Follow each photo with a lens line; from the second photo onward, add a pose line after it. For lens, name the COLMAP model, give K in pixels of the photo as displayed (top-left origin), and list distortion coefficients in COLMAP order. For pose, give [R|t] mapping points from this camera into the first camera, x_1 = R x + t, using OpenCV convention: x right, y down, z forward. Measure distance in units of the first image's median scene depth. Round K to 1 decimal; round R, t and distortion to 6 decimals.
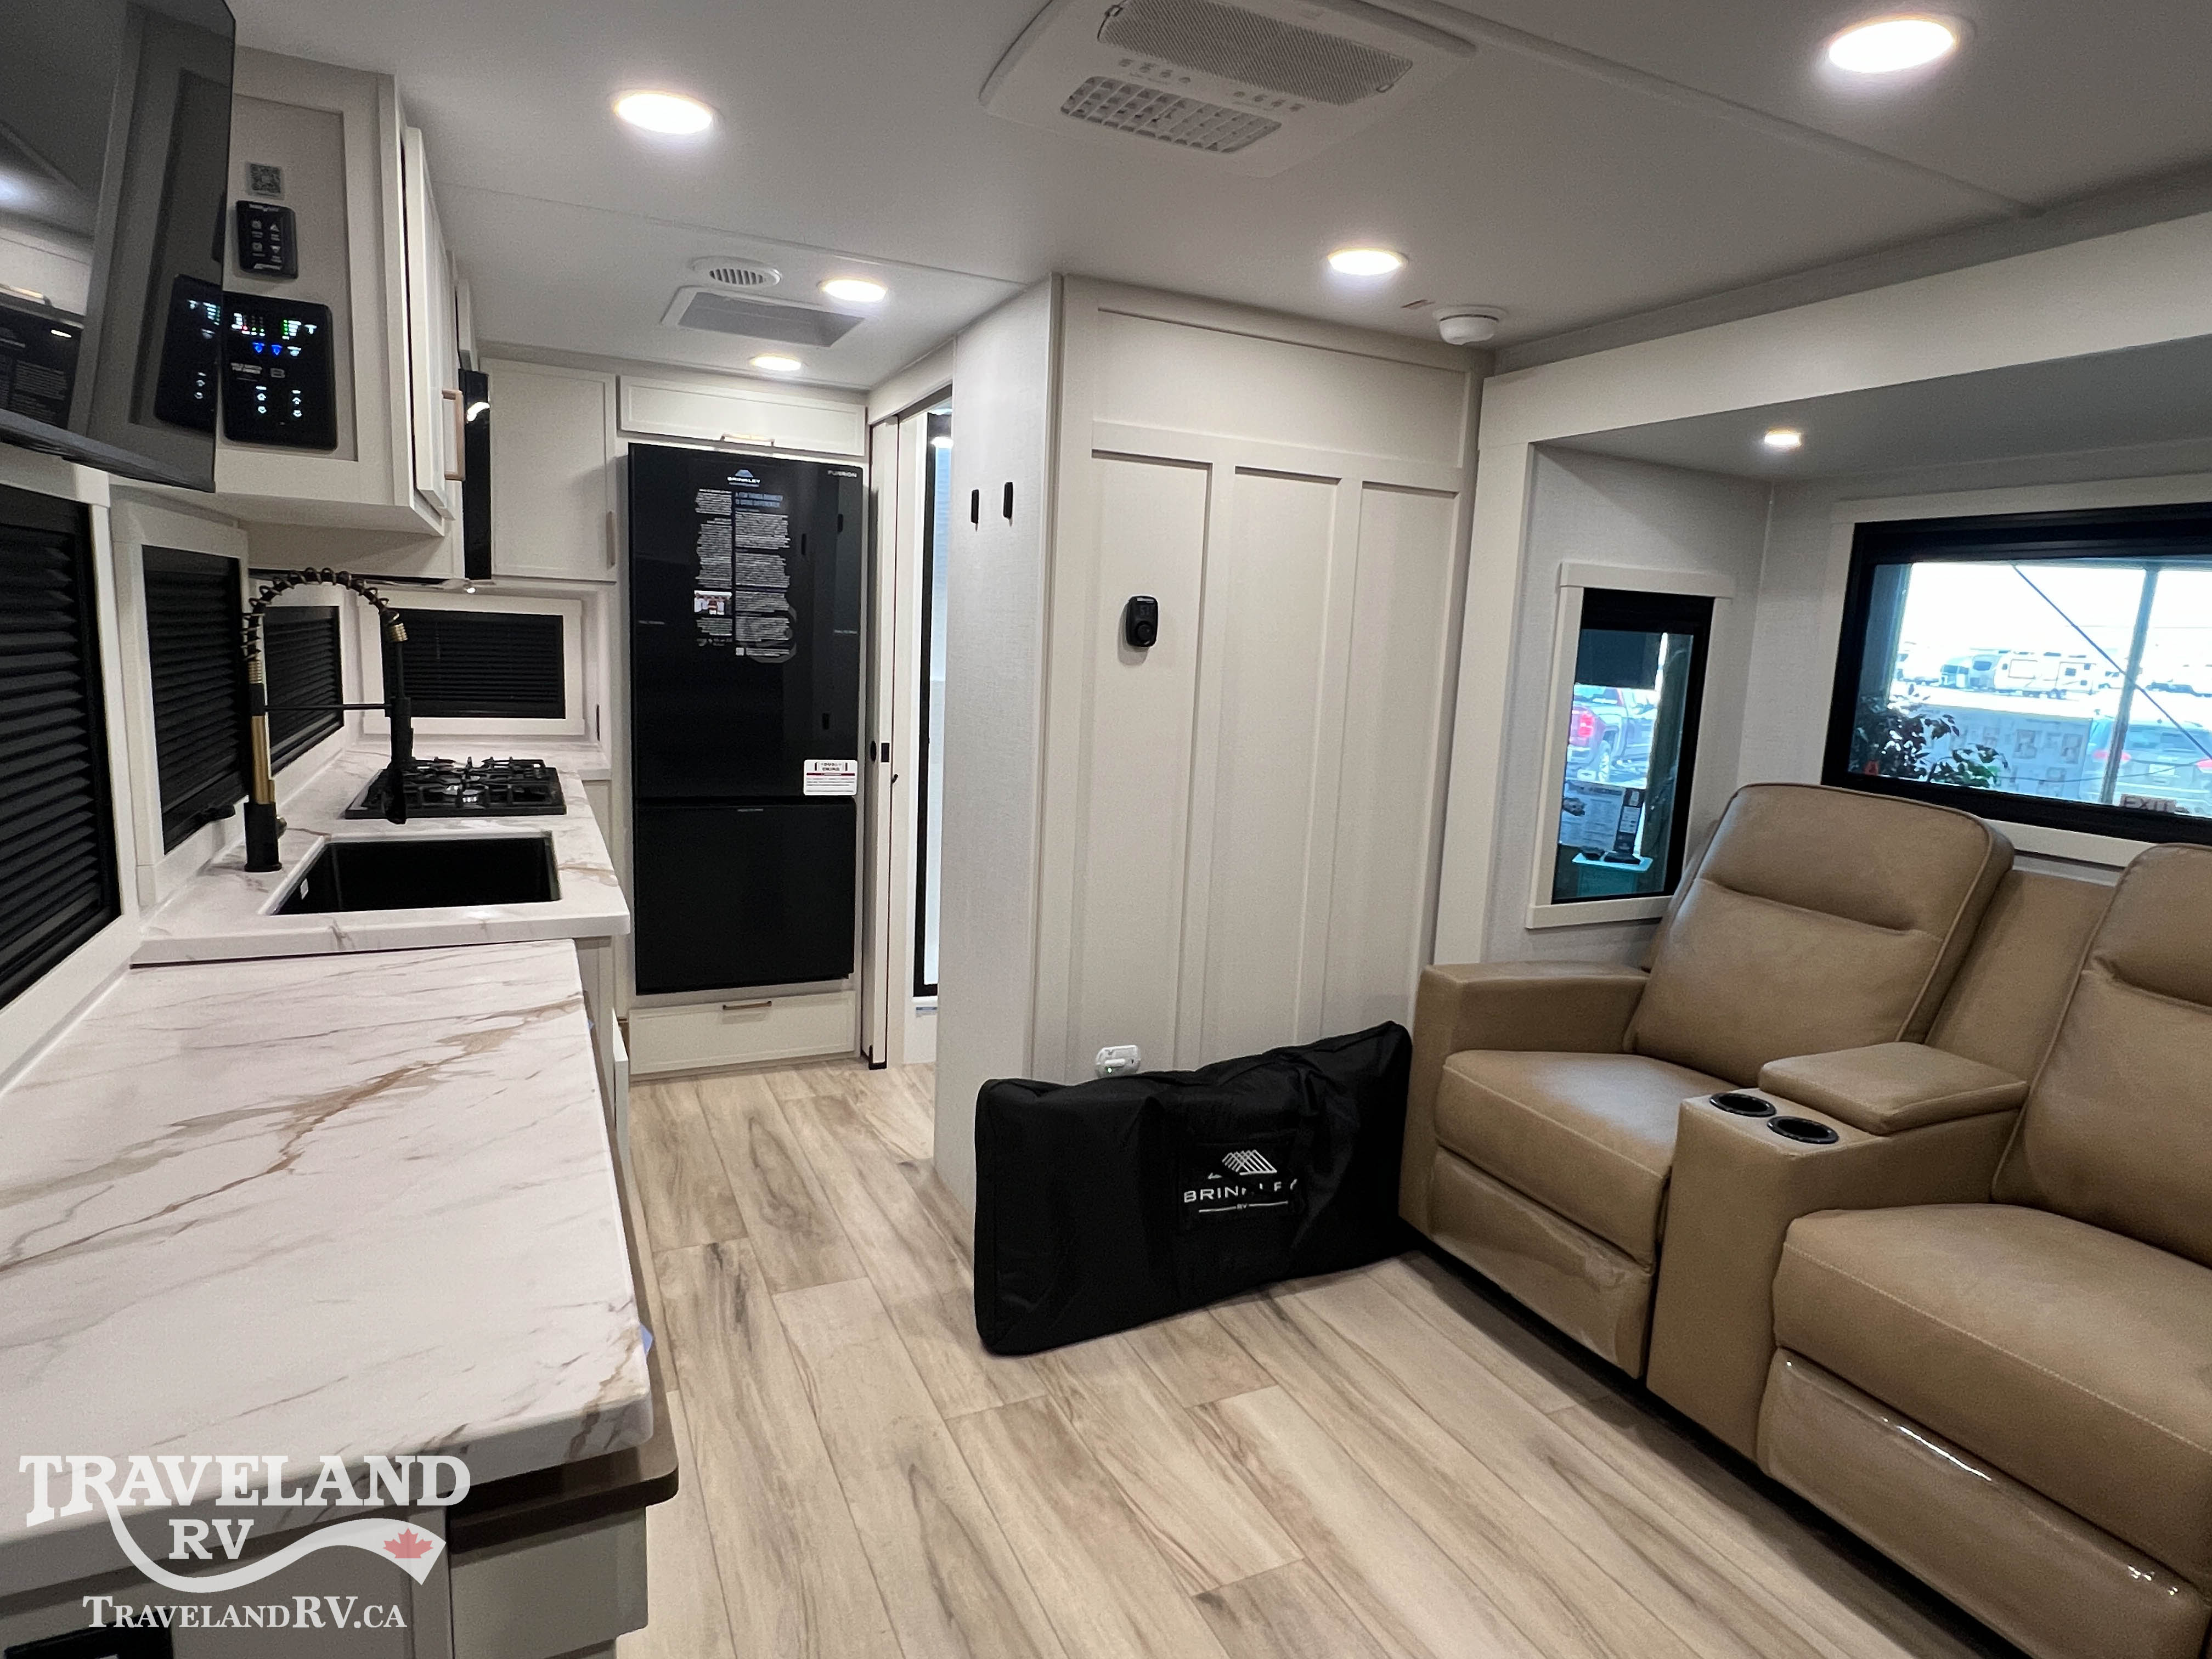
lens RADIAL K [[1238.2, 0, 1119.7], [0, 1238.2, 829.7], [0, 0, 1]] dist [-0.000320, 0.000505]
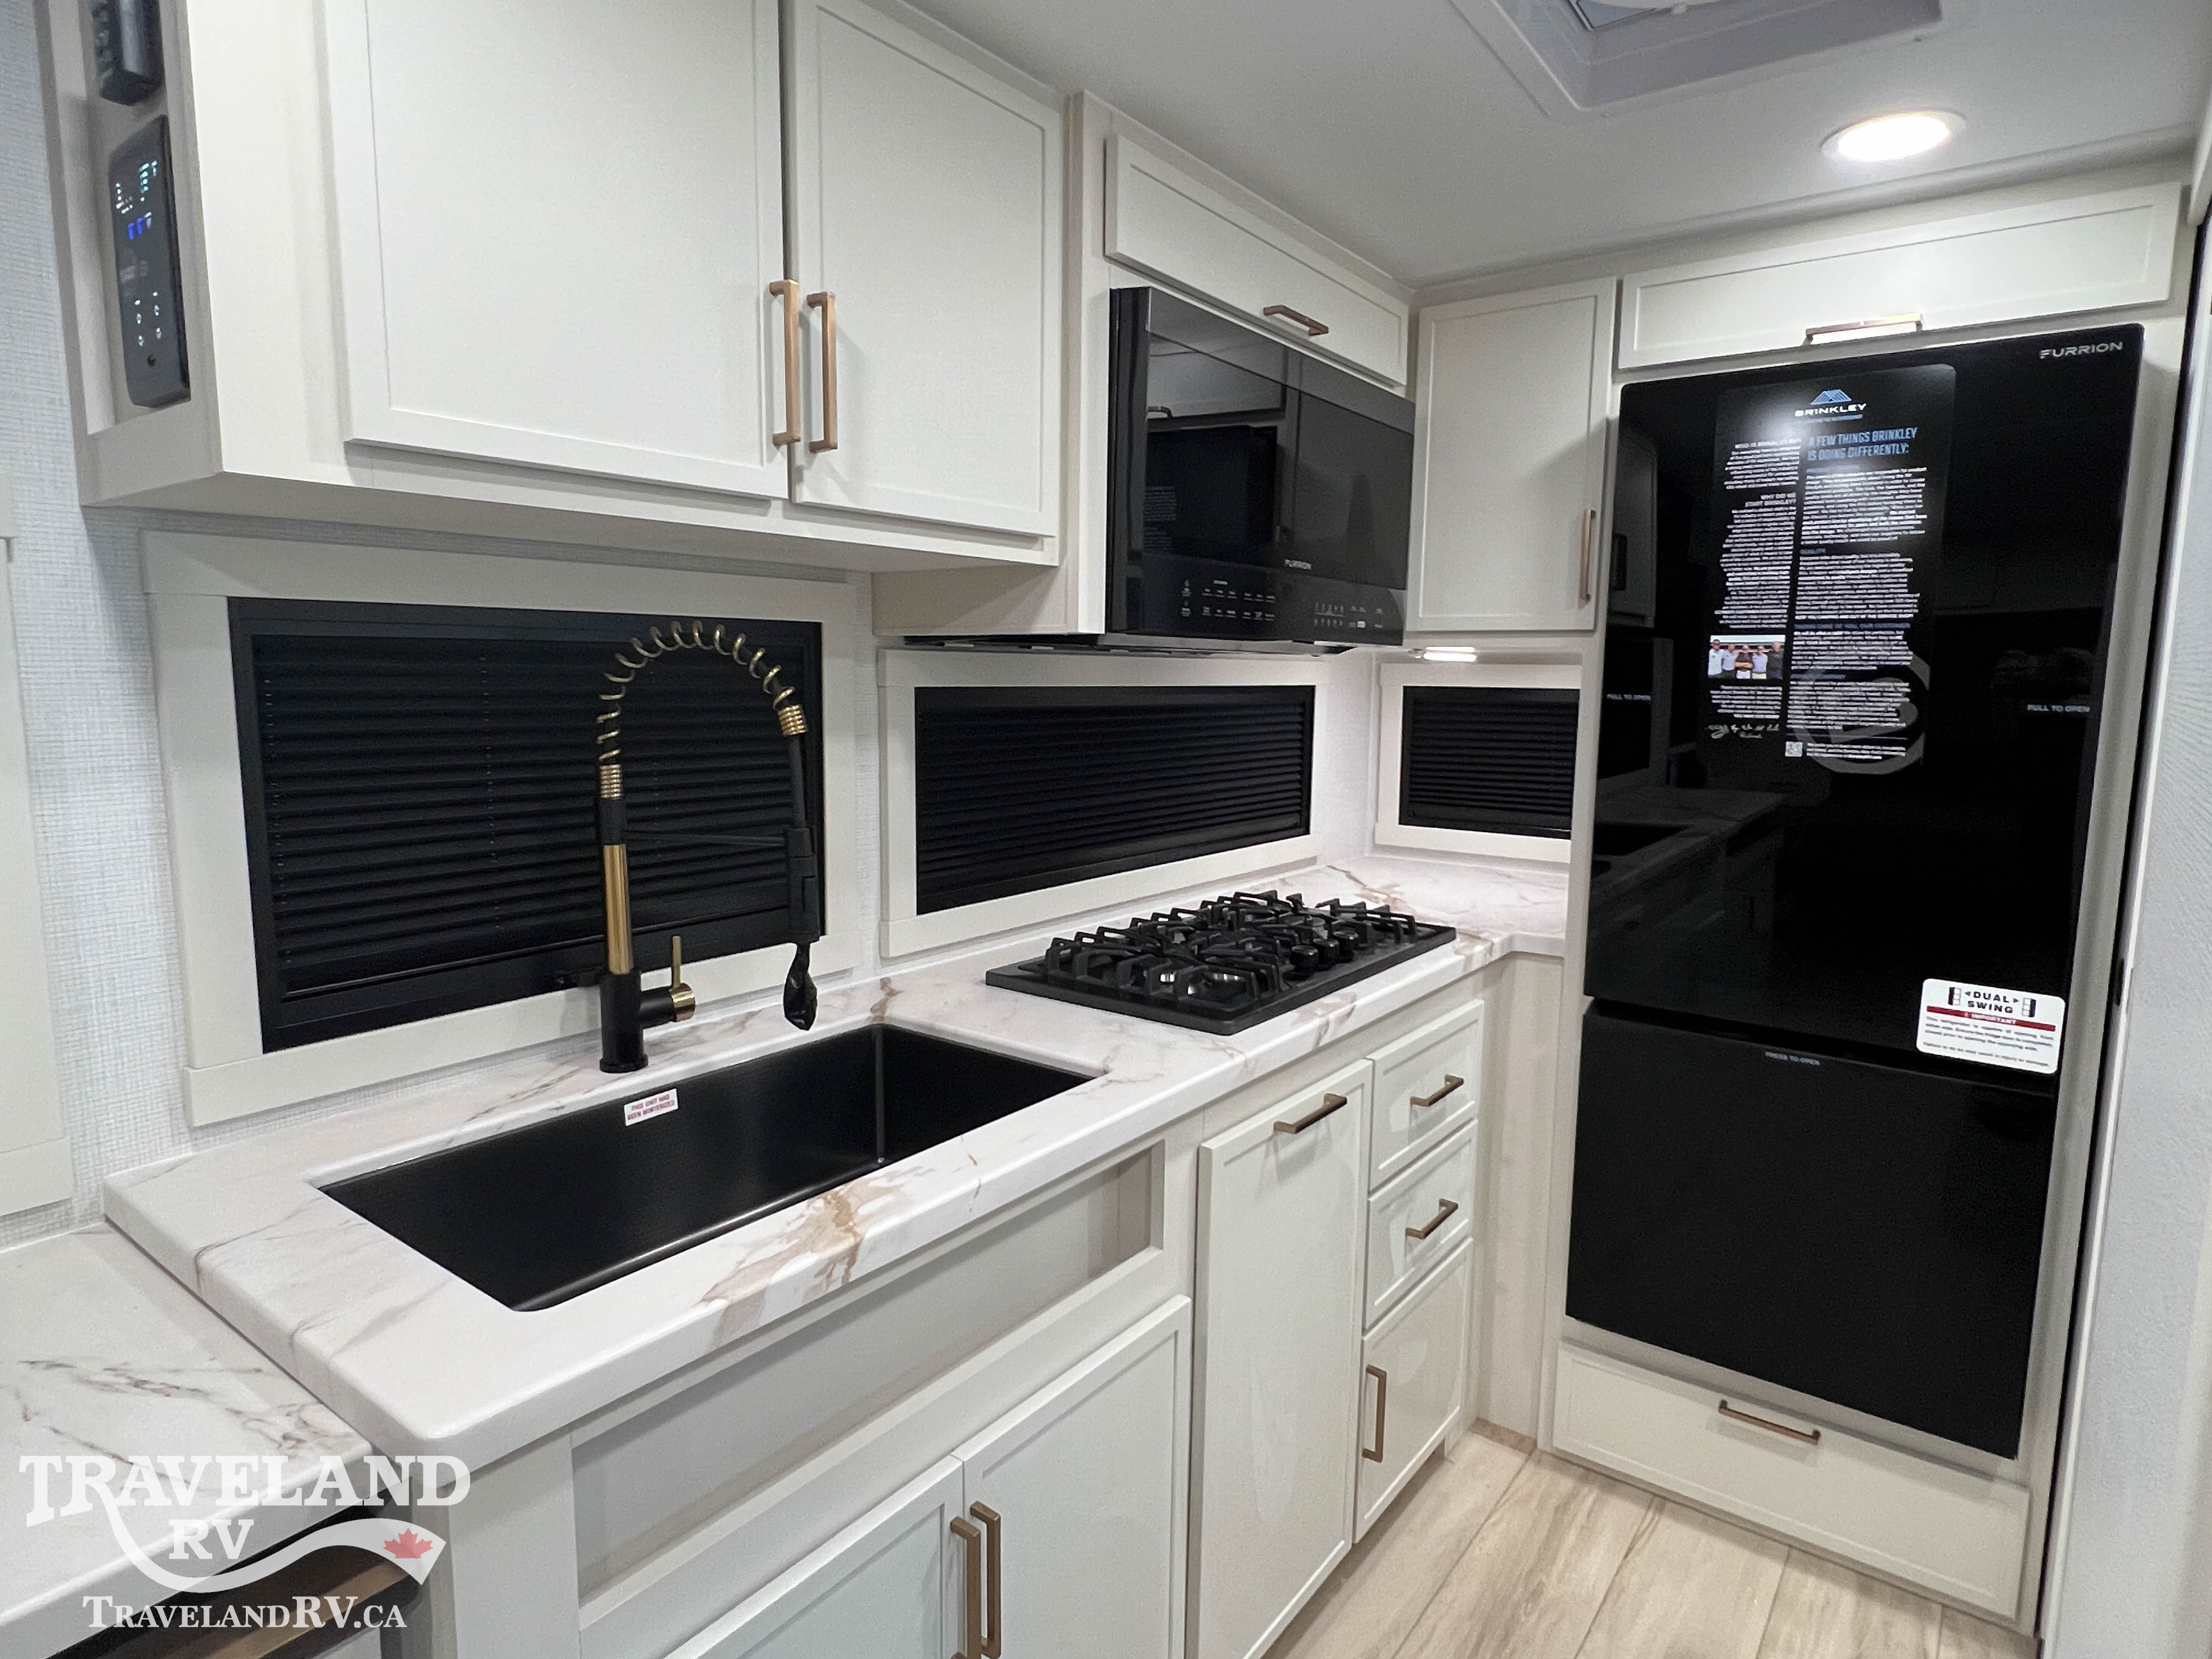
lens RADIAL K [[1238.2, 0, 1119.7], [0, 1238.2, 829.7], [0, 0, 1]] dist [-0.000320, 0.000505]
pose [[0.463514, 0.072002, -0.883159, 0.016301], [-0.129843, 0.991453, 0.012685, -0.078363], [0.876525, 0.108792, 0.468902, 0.500446]]
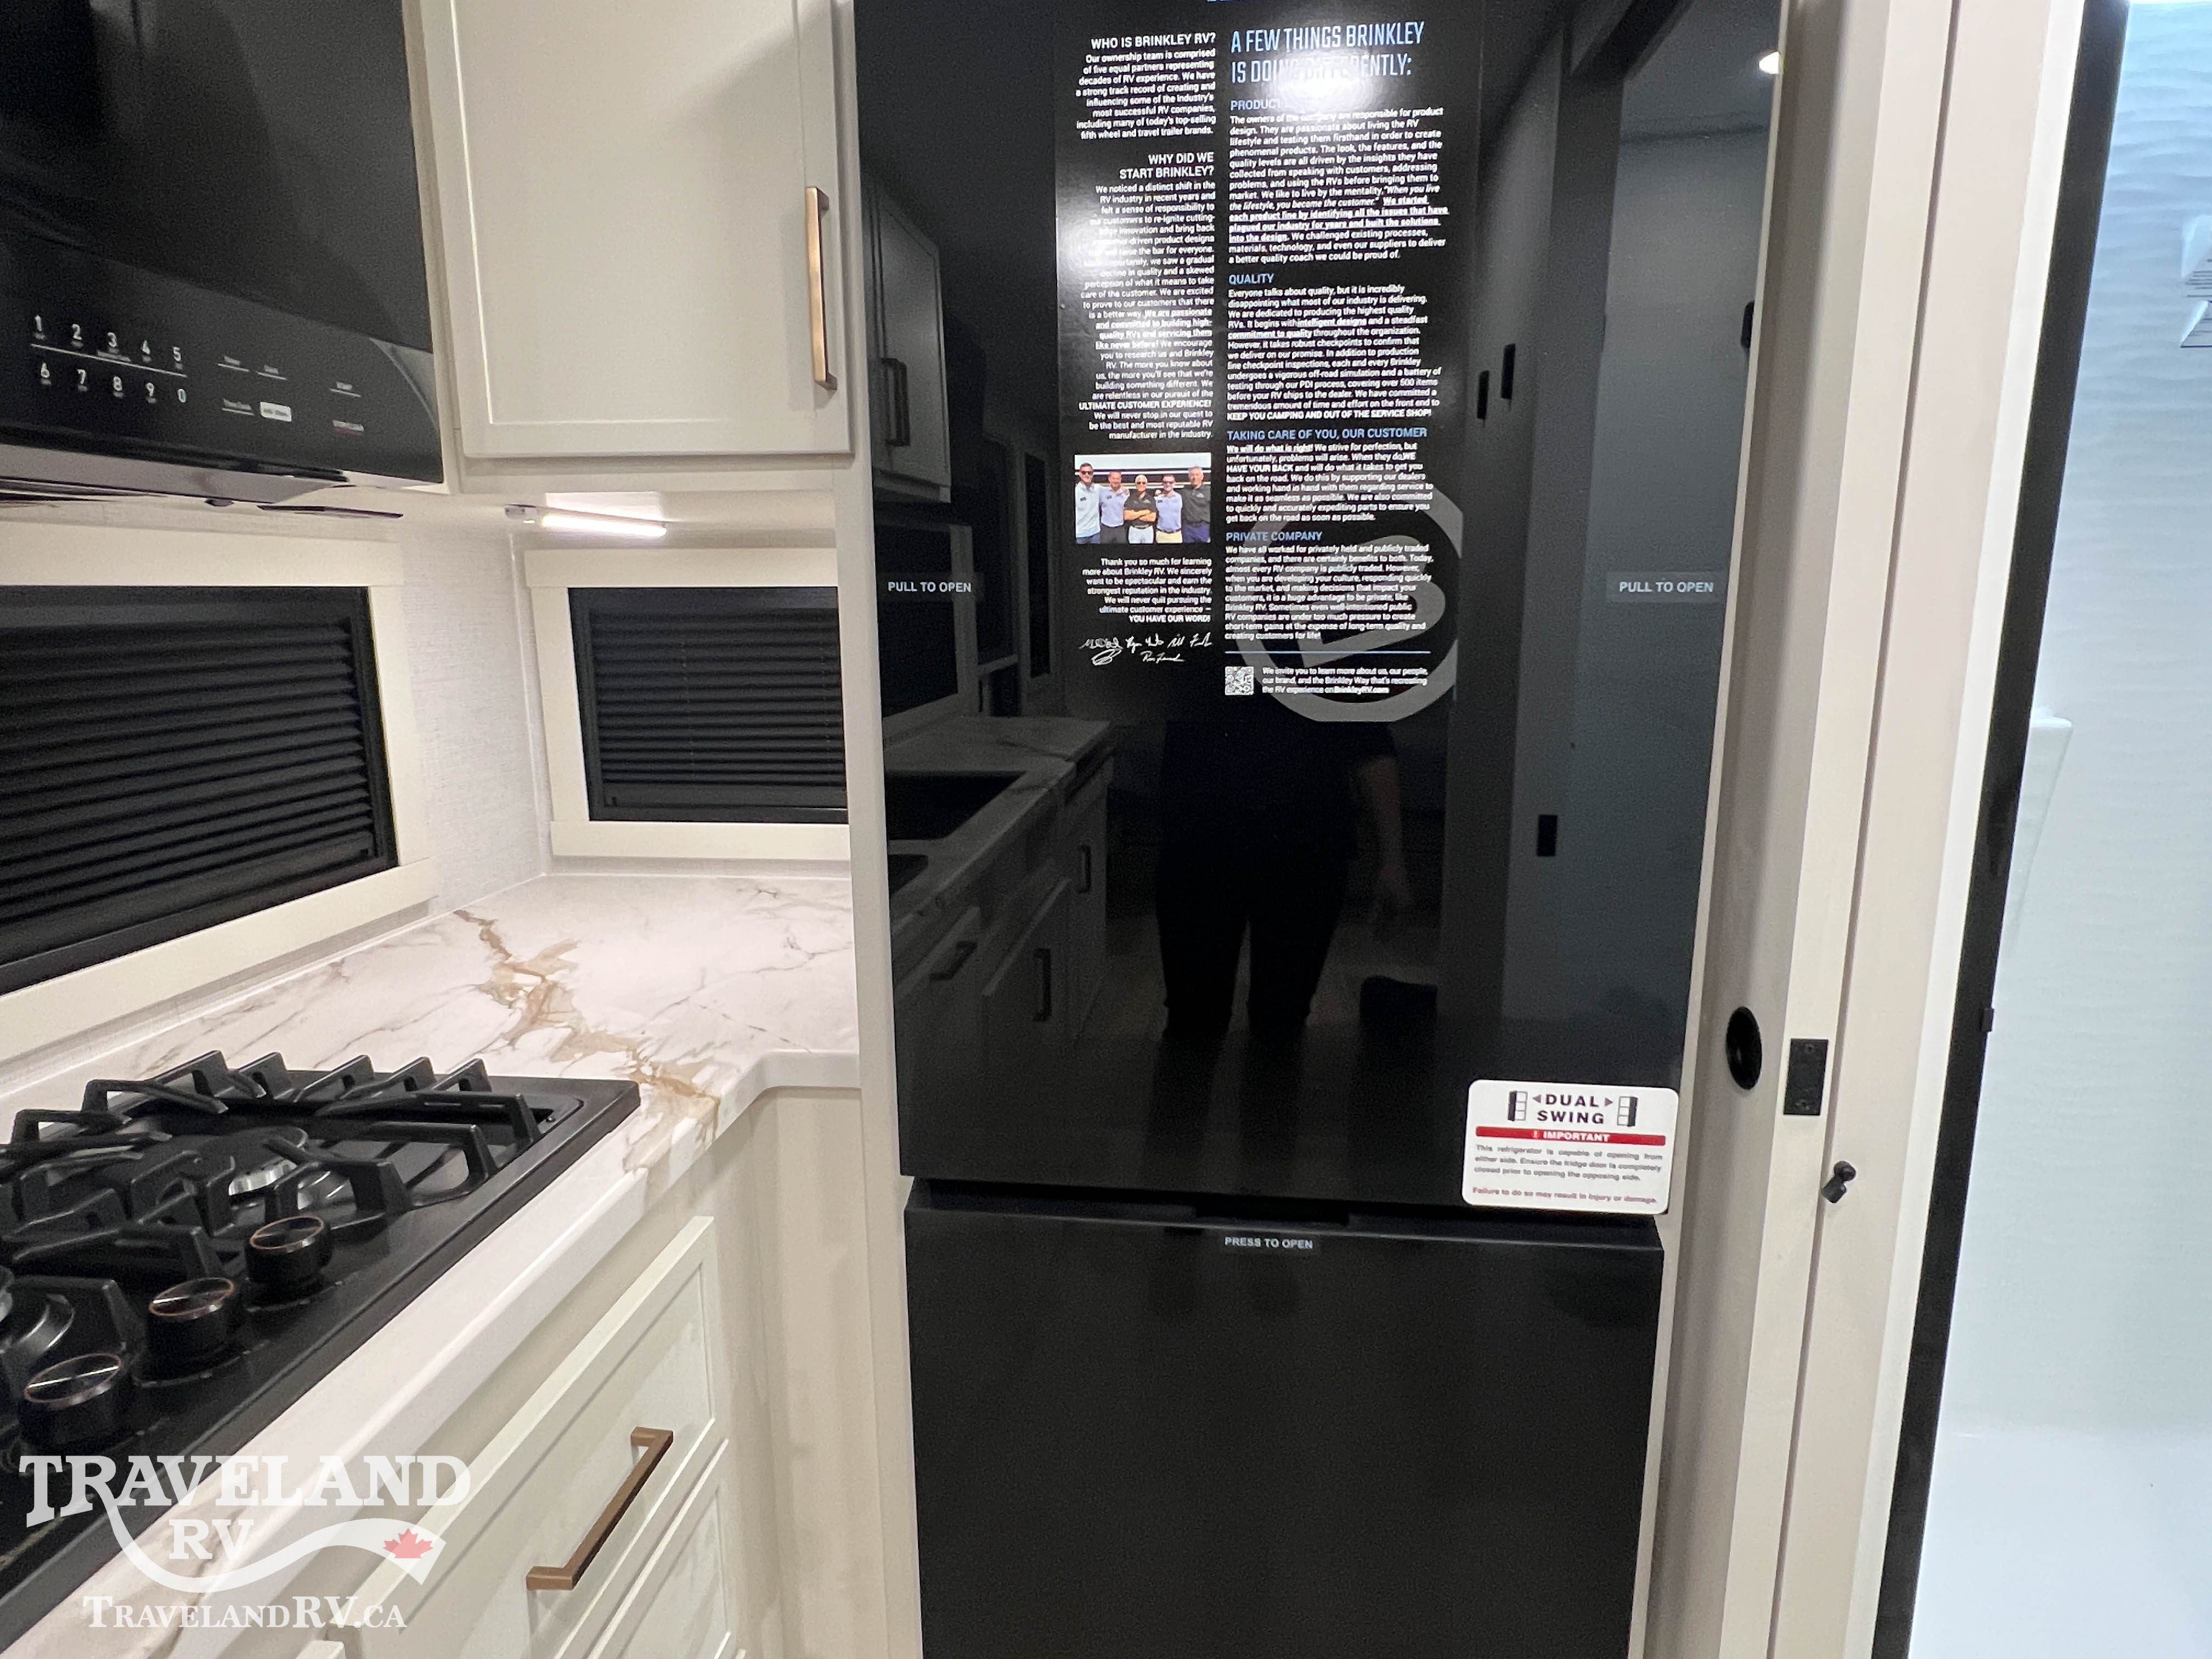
lens RADIAL K [[1238.2, 0, 1119.7], [0, 1238.2, 829.7], [0, 0, 1]] dist [-0.000320, 0.000505]
pose [[0.853611, 0.048496, -0.518649, -0.183099], [-0.037807, 0.998799, 0.031168, -0.114863], [0.519537, -0.006996, 0.854419, 0.731543]]
